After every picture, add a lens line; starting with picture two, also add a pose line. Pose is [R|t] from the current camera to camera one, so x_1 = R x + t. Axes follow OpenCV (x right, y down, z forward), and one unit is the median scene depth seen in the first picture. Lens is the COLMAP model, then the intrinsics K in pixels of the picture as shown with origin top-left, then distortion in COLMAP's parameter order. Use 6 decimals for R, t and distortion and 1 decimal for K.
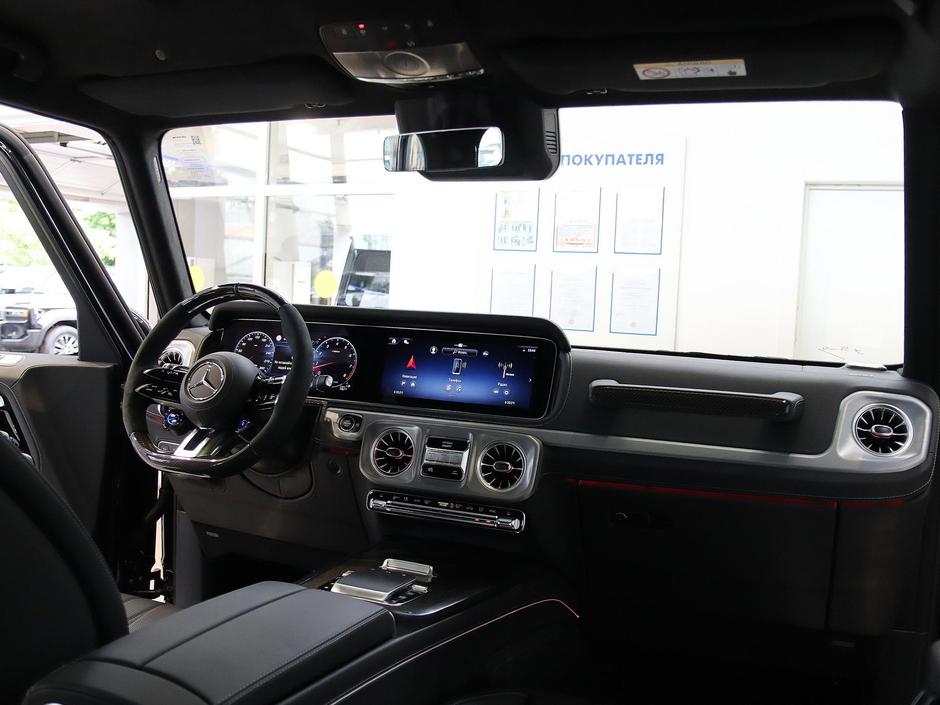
lens RADIAL K [[831.6, 0, 470.0], [0, 831.6, 352.5], [0, 0, 1]] dist [-0.103681, 0.004266]
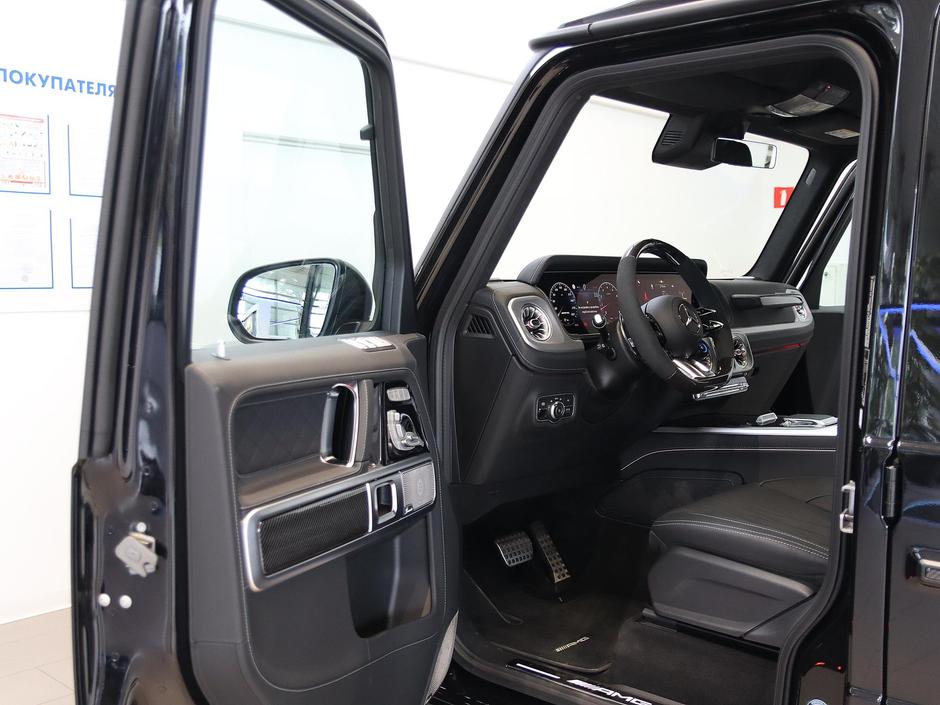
lens RADIAL K [[972.2, 0, 470.0], [0, 972.2, 352.5], [0, 0, 1]] dist [-0.056634, 0.002670]
pose [[0.328098, -0.119918, 0.937001, -1.637938], [0.072102, 0.992195, 0.101735, -0.078625], [-0.941888, 0.034181, 0.334184, 0.737490]]
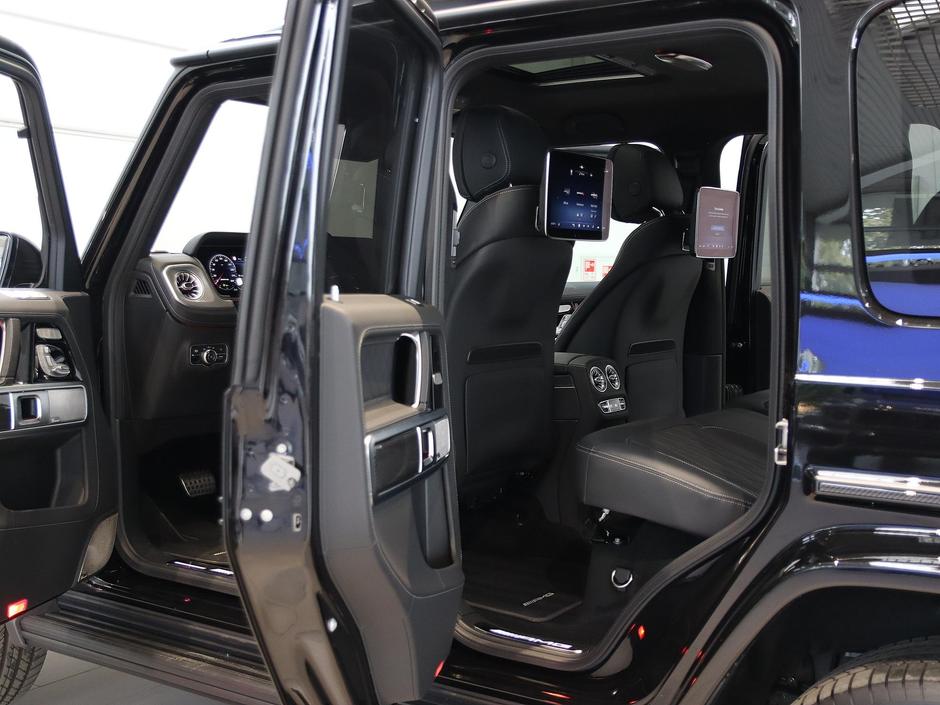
lens RADIAL K [[1092.6, 0, 470.0], [0, 1092.6, 352.5], [0, 0, 1]] dist [-0.017224, 0.010189]
pose [[0.197336, -0.114799, 0.973591, -2.067011], [0.068899, 0.992288, 0.103038, -0.023805], [-0.977912, 0.046747, 0.203724, 0.271294]]
